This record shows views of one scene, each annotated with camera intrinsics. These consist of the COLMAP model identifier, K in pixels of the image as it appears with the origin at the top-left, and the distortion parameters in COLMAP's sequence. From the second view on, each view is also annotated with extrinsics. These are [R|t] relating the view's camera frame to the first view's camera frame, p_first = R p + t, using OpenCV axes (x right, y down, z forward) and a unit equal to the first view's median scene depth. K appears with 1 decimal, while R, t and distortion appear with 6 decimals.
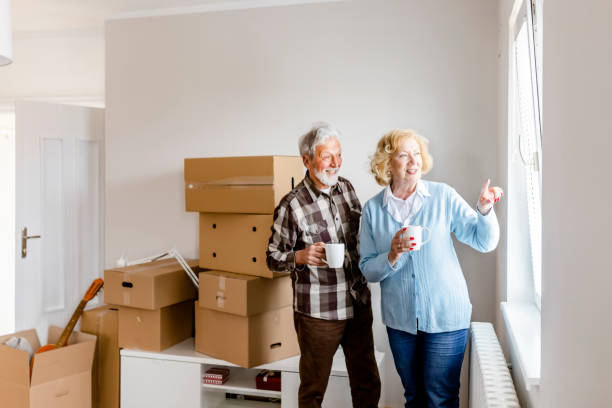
lens RADIAL K [[612.5, 0, 304.6], [0, 612.5, 184.5], [0, 0, 1]] dist [0.012959, -0.011386]
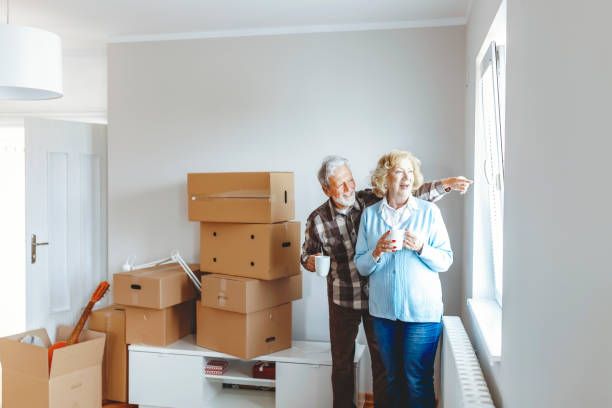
lens RADIAL K [[601.0, 0, 310.4], [0, 601.0, 202.9], [0, 0, 1]] dist [0.005014, 0.007754]
pose [[0.997890, 0.001830, 0.064901, -0.044683], [-0.003279, 0.999748, 0.022219, -0.013745], [-0.064844, -0.022385, 0.997644, -0.102607]]
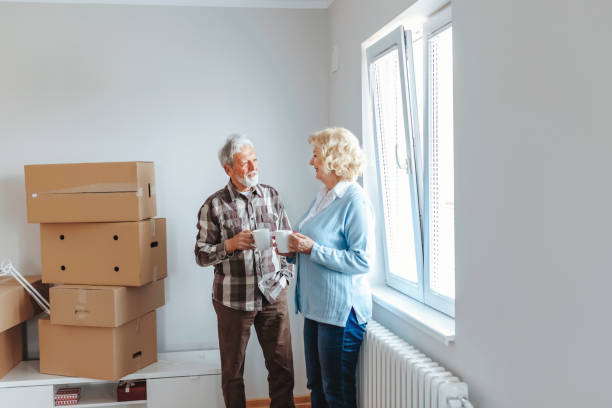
lens RADIAL K [[639.7, 0, 306.4], [0, 639.7, 201.5], [0, 0, 1]] dist [-0.006855, -0.003859]
pose [[0.902111, -0.034162, 0.430150, -0.228081], [0.023789, 0.999283, 0.029471, -0.006284], [-0.430848, -0.016353, 0.902276, -0.036689]]
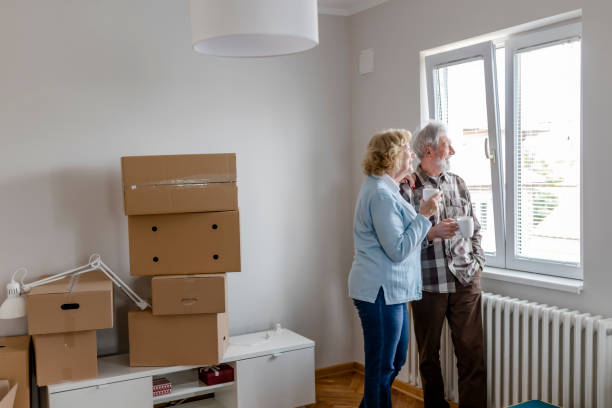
lens RADIAL K [[628.2, 0, 305.2], [0, 628.2, 211.1], [0, 0, 1]] dist [-0.001221, 0.001977]
pose [[0.705893, -0.064836, 0.705345, -0.658819], [0.034929, 0.997777, 0.056761, -0.005301], [-0.707457, -0.015430, 0.706588, 0.160383]]
